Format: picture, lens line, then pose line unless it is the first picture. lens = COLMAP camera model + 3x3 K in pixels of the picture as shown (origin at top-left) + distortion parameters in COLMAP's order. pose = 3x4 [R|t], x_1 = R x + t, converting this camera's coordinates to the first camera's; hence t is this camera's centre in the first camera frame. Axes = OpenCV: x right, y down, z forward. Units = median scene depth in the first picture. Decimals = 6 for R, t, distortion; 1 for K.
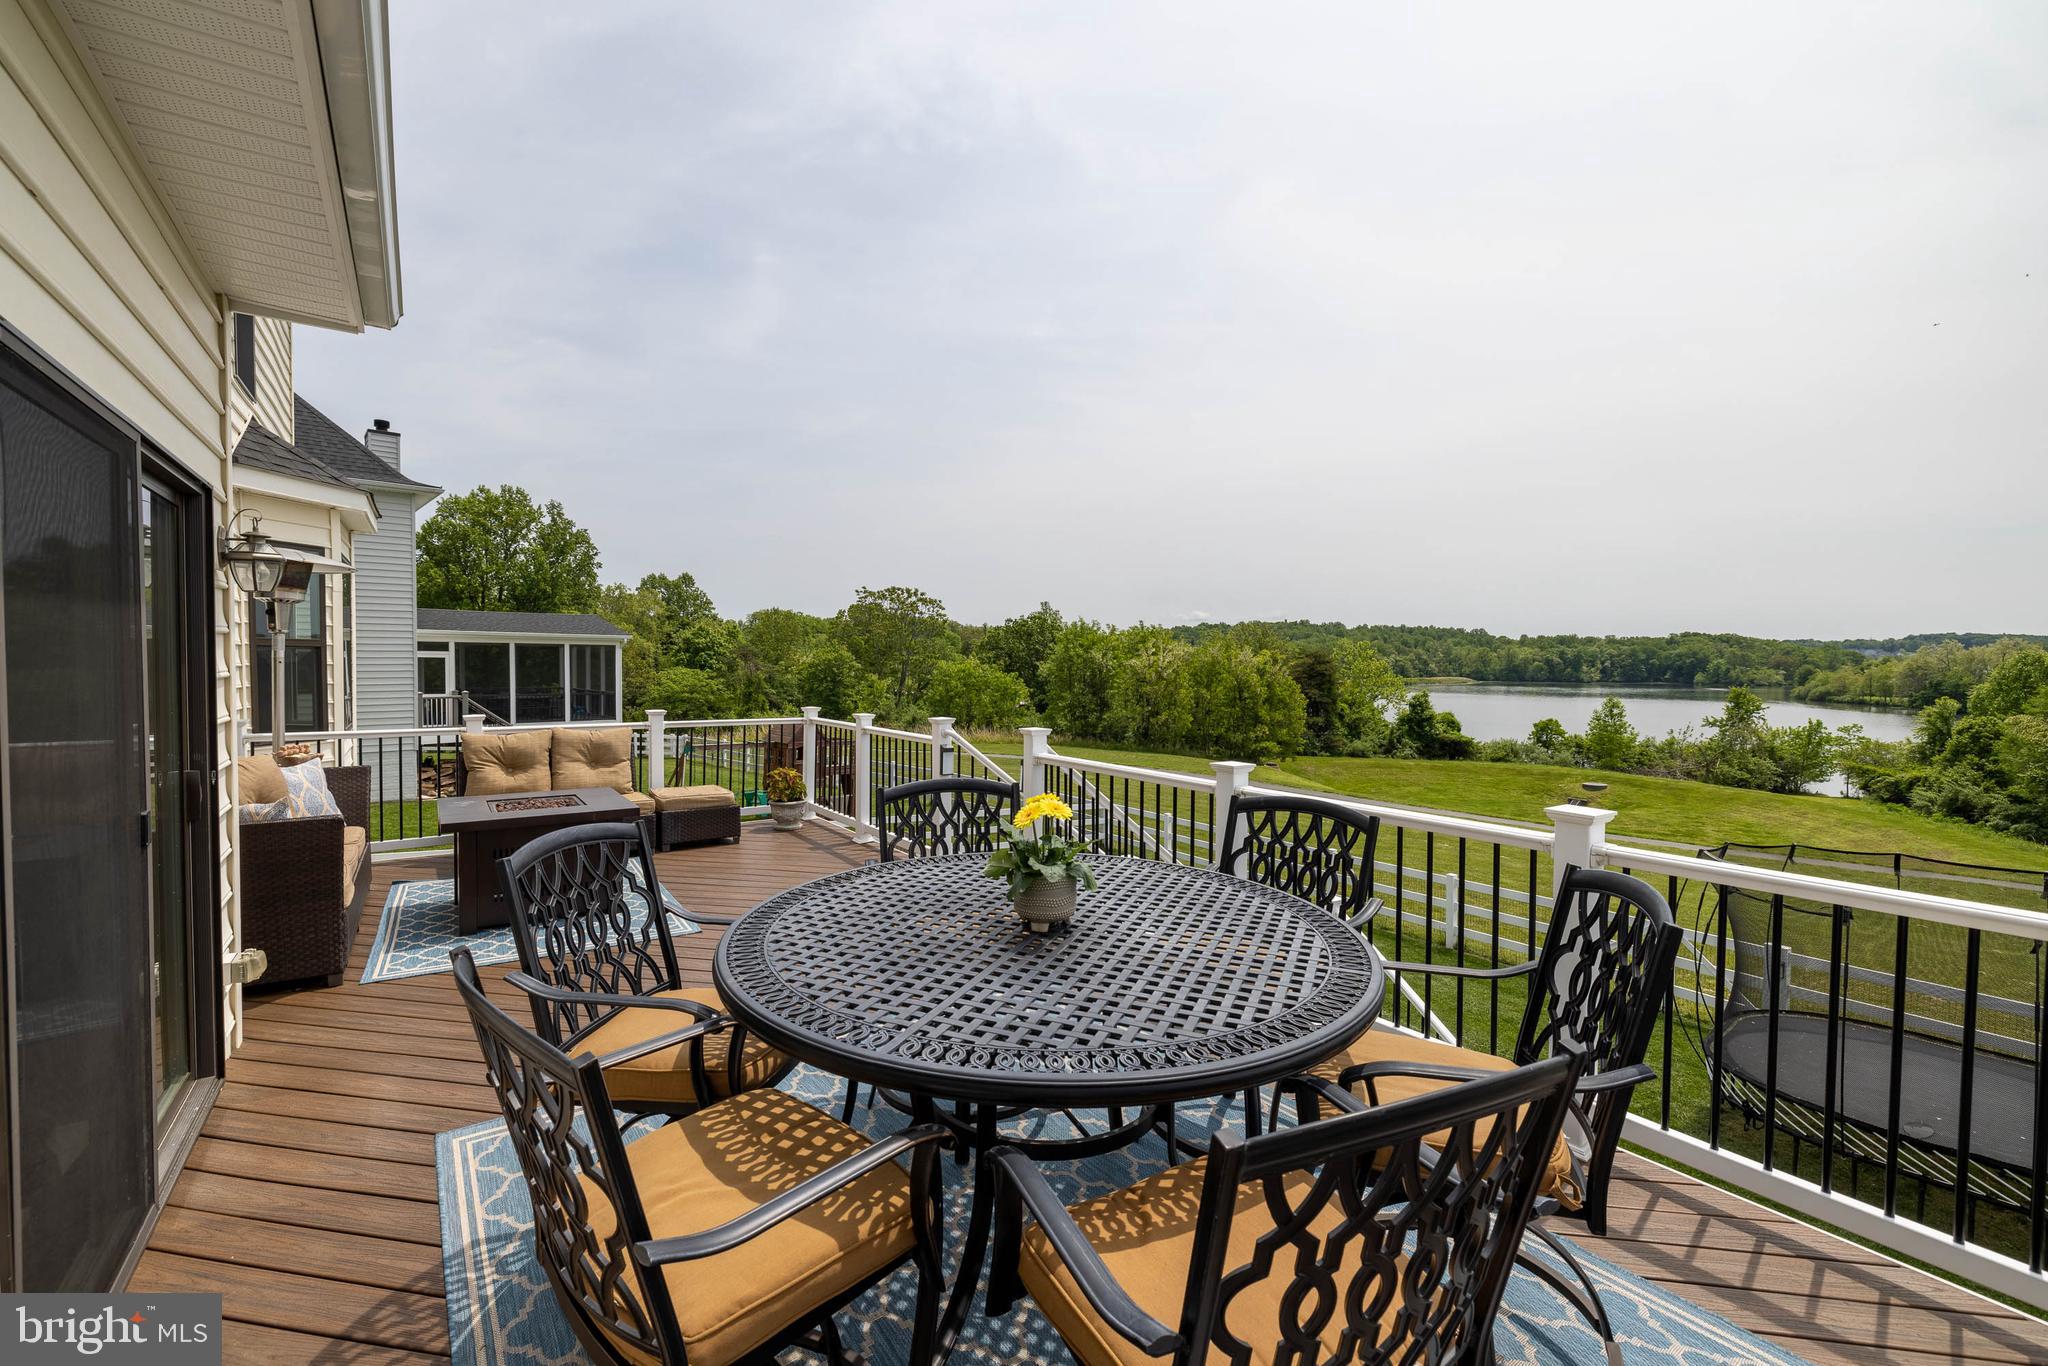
lens RADIAL K [[854.6, 0, 1013.2], [0, 854.6, 683.9], [0, 0, 1]] dist [0.002171, -0.000411]
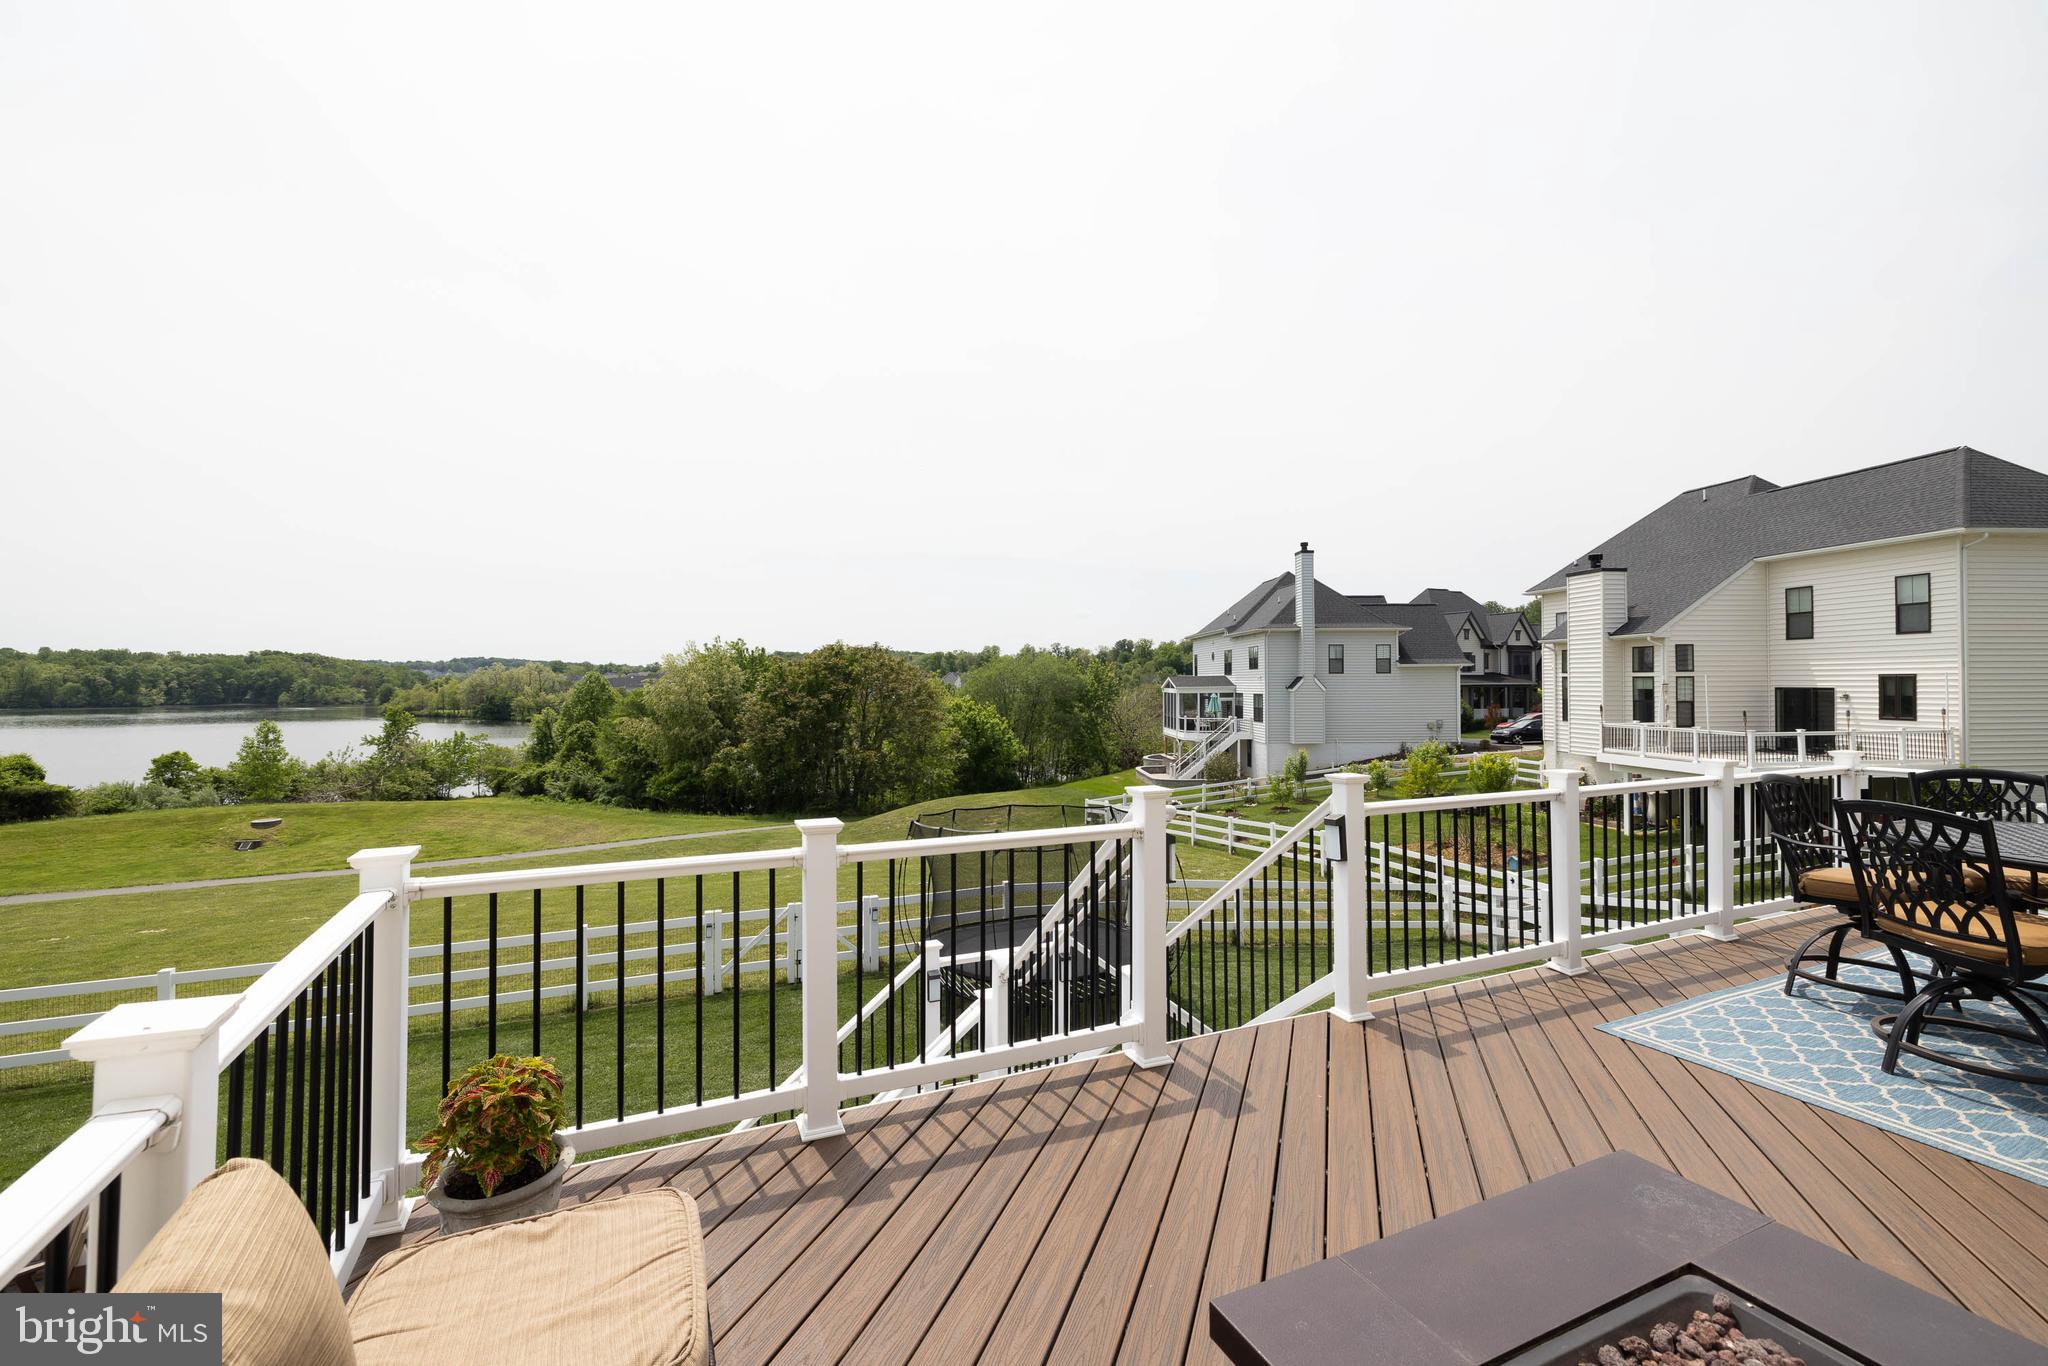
lens RADIAL K [[854.6, 0, 1016.3], [0, 854.6, 665.6], [0, 0, 1]] dist [0.002171, -0.000411]
pose [[0.177535, 0.012662, 0.984033, -0.042561], [0.030588, 0.999363, -0.018378, -0.001987], [-0.983639, 0.033362, 0.177034, 0.063807]]
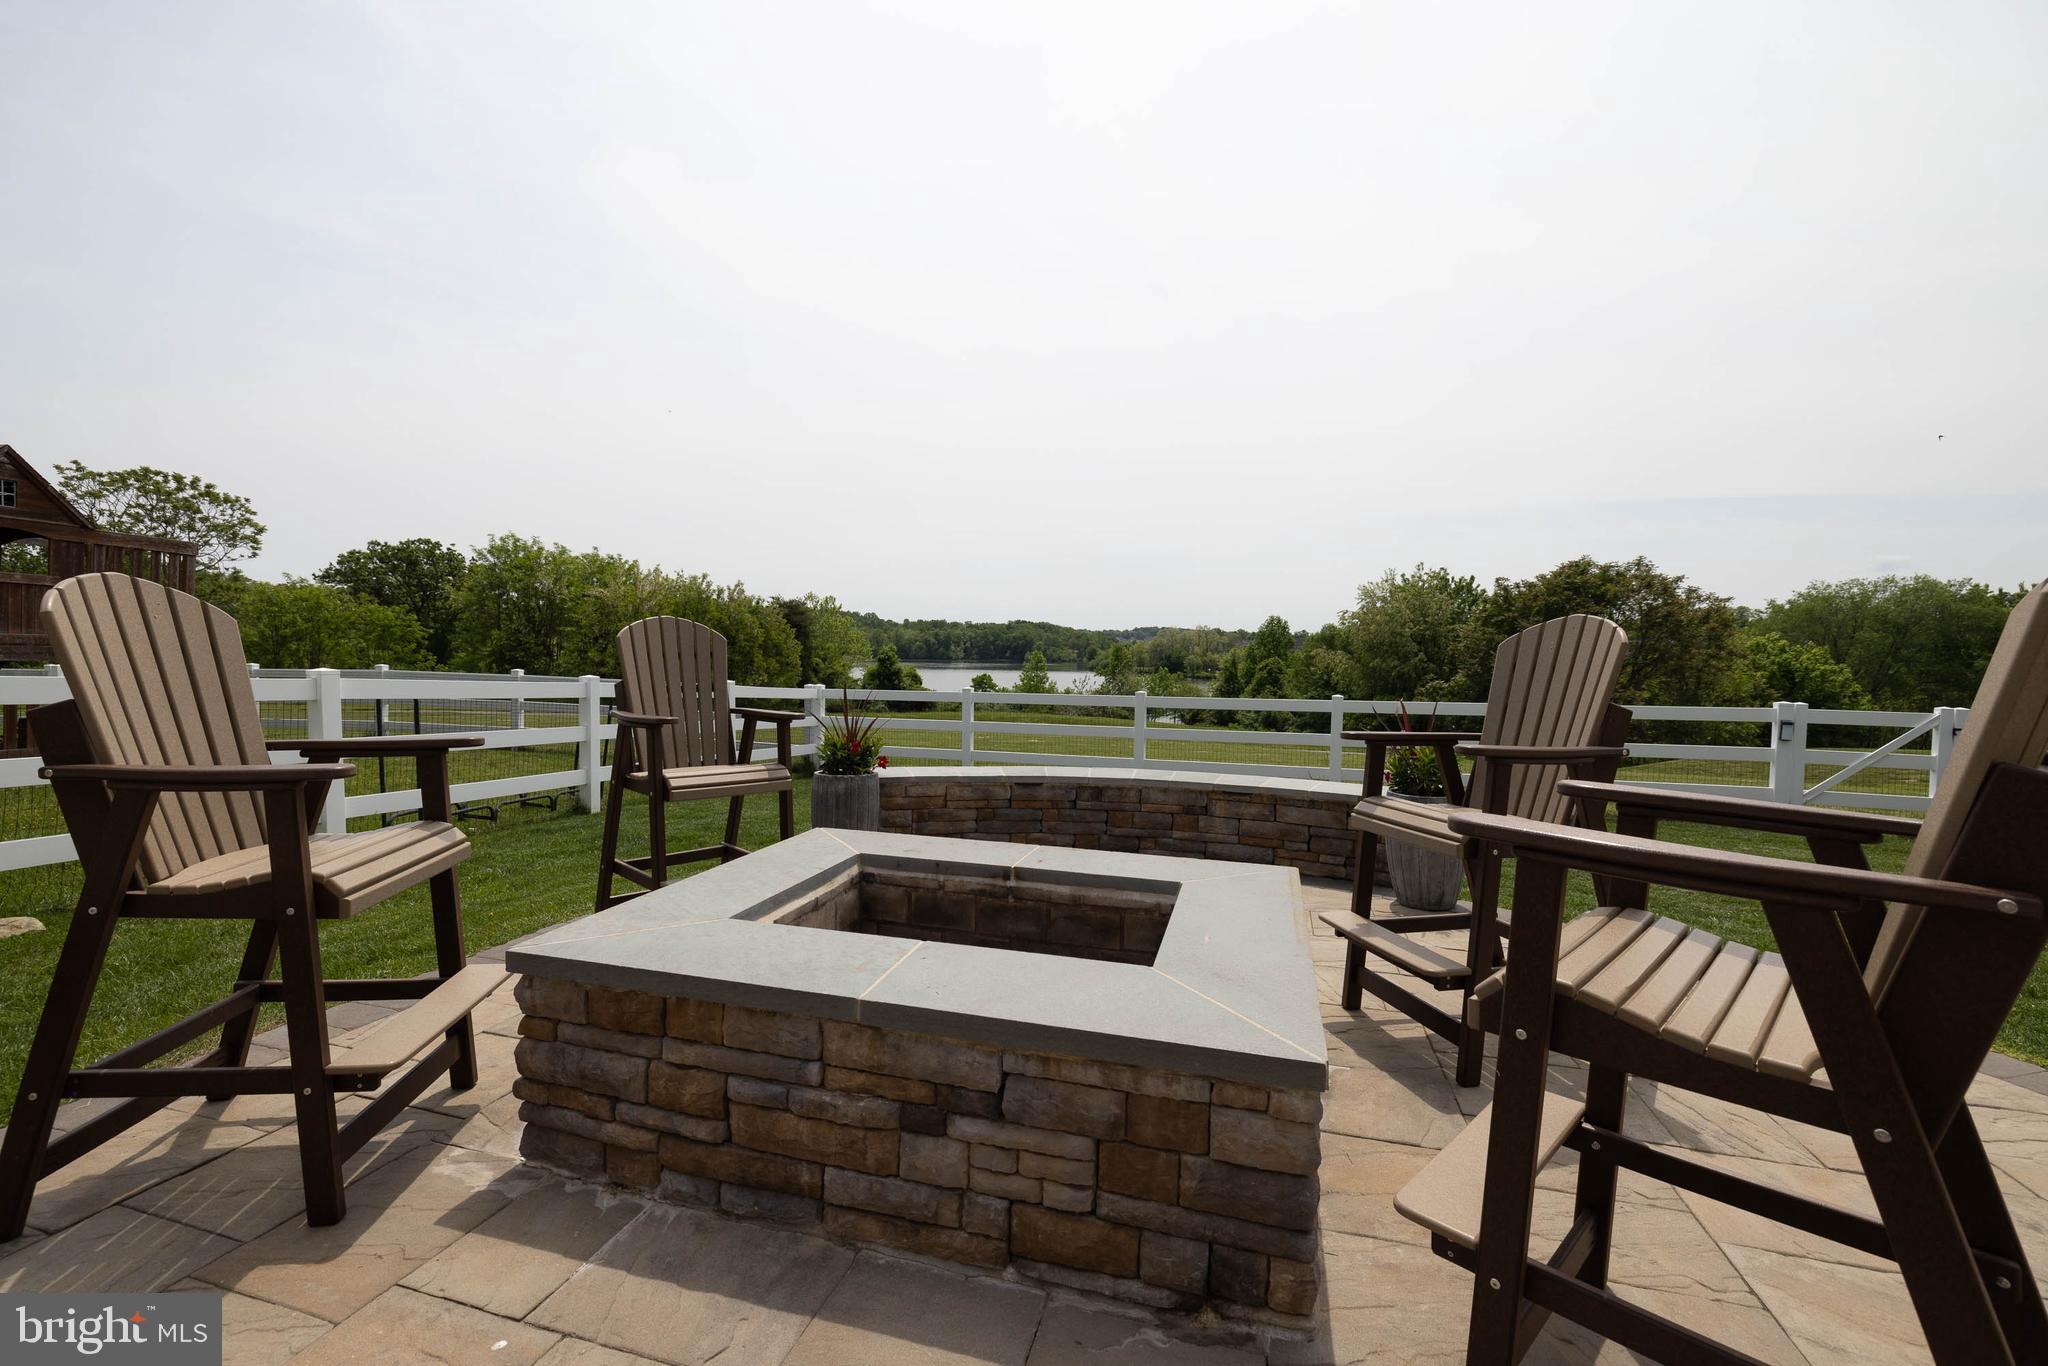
lens RADIAL K [[854.6, 0, 1014.0], [0, 854.6, 674.4], [0, 0, 1]] dist [0.002171, -0.000411]
pose [[0.783085, -0.011758, 0.621803, -0.034216], [0.004855, 0.999906, 0.012794, 0.030308], [-0.621896, -0.007000, 0.783069, 0.119990]]
